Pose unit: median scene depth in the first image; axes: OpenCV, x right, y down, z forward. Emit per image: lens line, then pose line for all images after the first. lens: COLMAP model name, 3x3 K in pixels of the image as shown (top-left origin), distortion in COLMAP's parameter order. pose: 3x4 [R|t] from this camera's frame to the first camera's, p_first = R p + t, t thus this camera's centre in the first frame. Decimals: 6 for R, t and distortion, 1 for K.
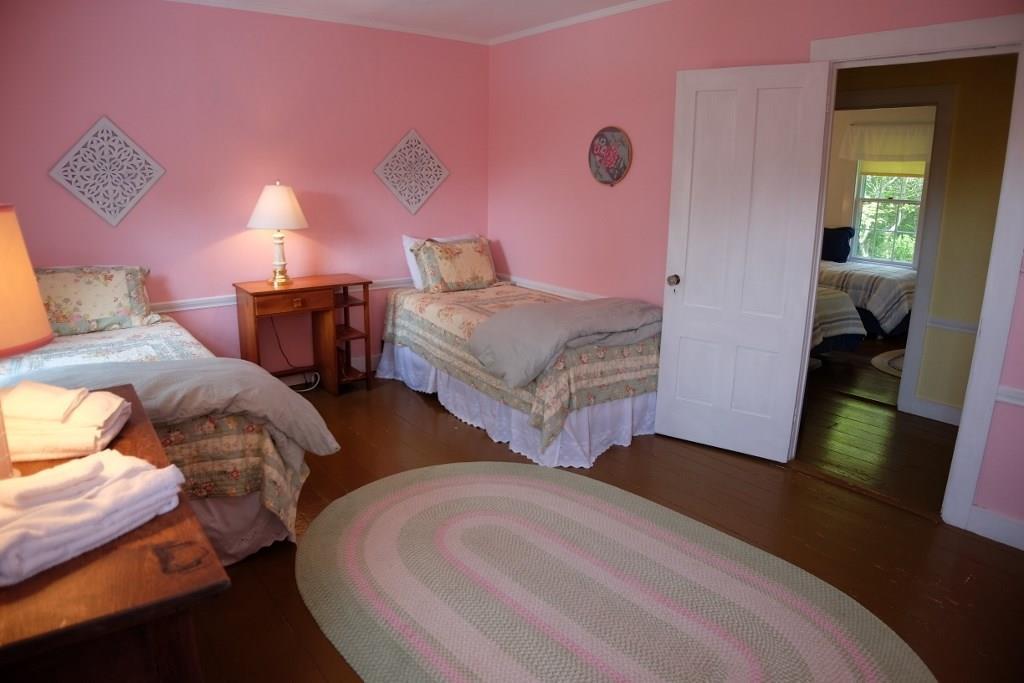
lens RADIAL K [[623.7, 0, 493.9], [0, 623.7, 339.0], [0, 0, 1]] dist [-0.177742, 0.060139]
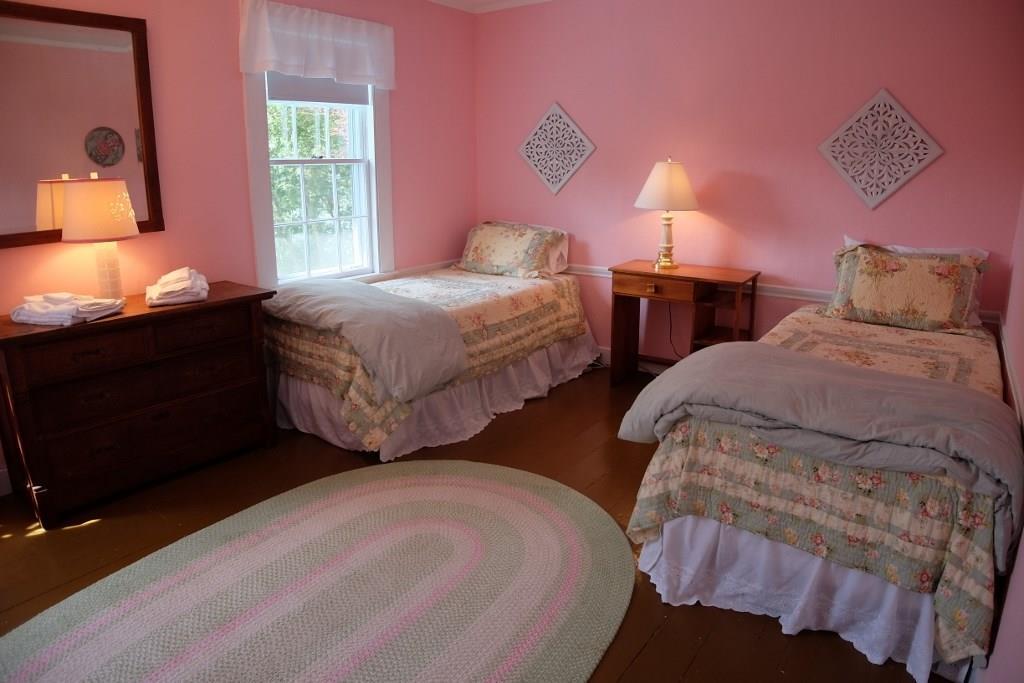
lens RADIAL K [[623.7, 0, 493.9], [0, 623.7, 339.0], [0, 0, 1]] dist [-0.177742, 0.060139]
pose [[0.259949, 0.242785, -0.934603, 0.572071], [-0.211385, 0.958708, 0.190252, -0.123915], [0.942201, 0.148105, 0.300537, 0.544564]]
